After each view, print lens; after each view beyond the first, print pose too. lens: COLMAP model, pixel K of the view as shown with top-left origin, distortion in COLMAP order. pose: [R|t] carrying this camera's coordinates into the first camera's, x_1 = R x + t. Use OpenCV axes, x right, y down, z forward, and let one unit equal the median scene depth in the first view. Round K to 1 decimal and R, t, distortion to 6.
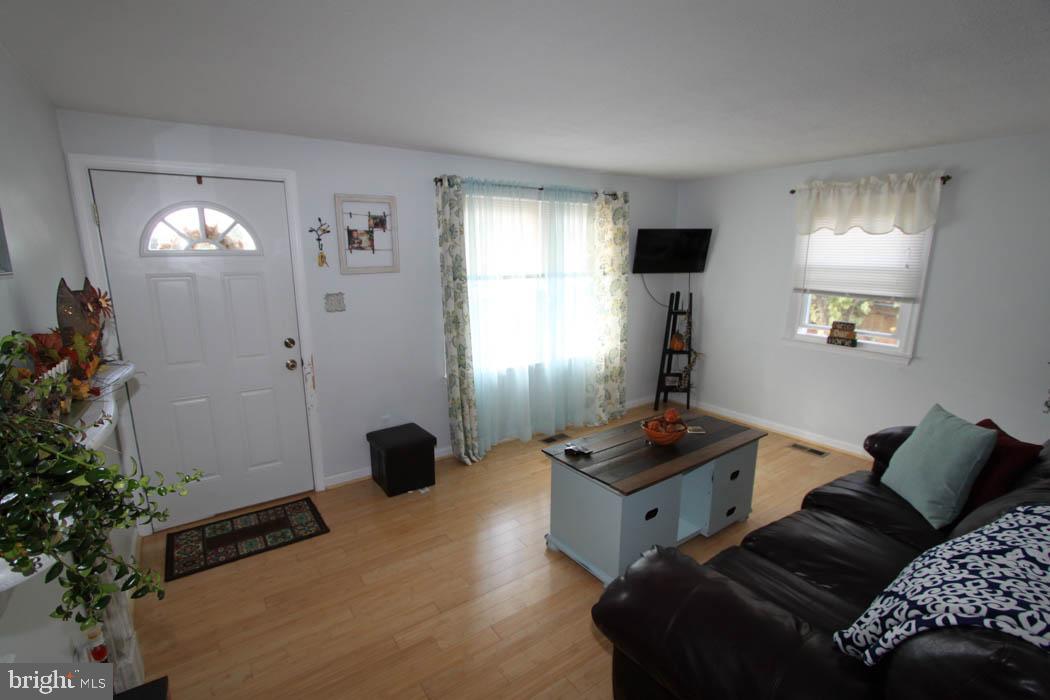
lens RADIAL K [[480.2, 0, 524.9], [0, 480.2, 351.3], [0, 0, 1]] dist [-0.016715, 0.001131]
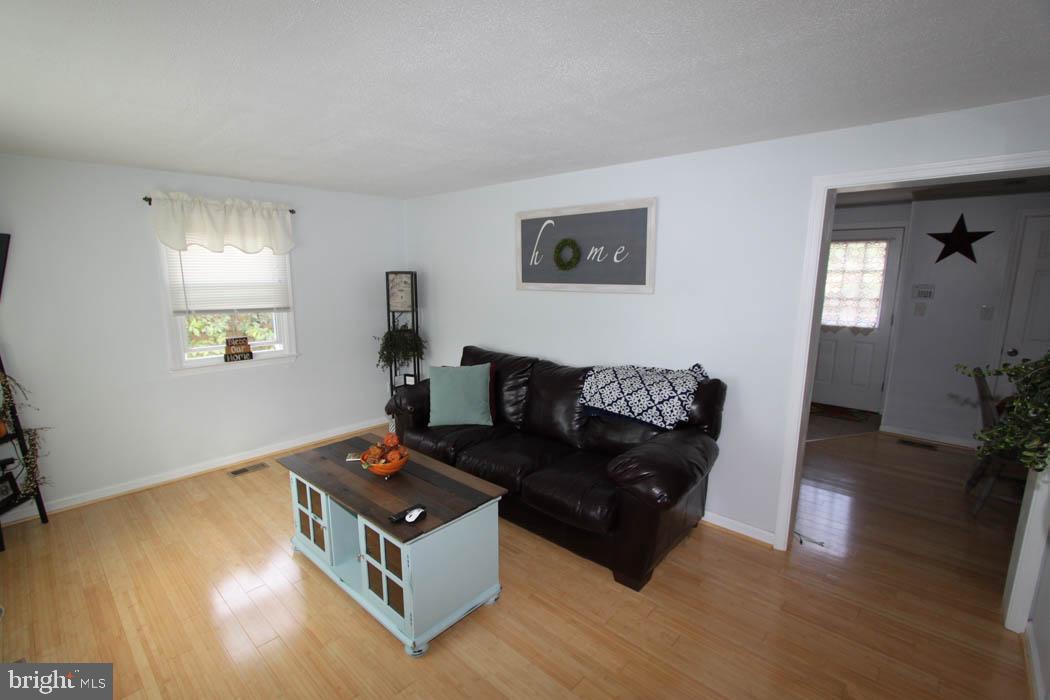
lens RADIAL K [[480.2, 0, 500.4], [0, 480.2, 355.1], [0, 0, 1]] dist [-0.016715, 0.001131]
pose [[-0.188507, -0.166081, 0.967927, -0.435427], [0.203439, 0.957614, 0.203932, -0.119241], [-0.960769, 0.235356, -0.146729, 0.614176]]
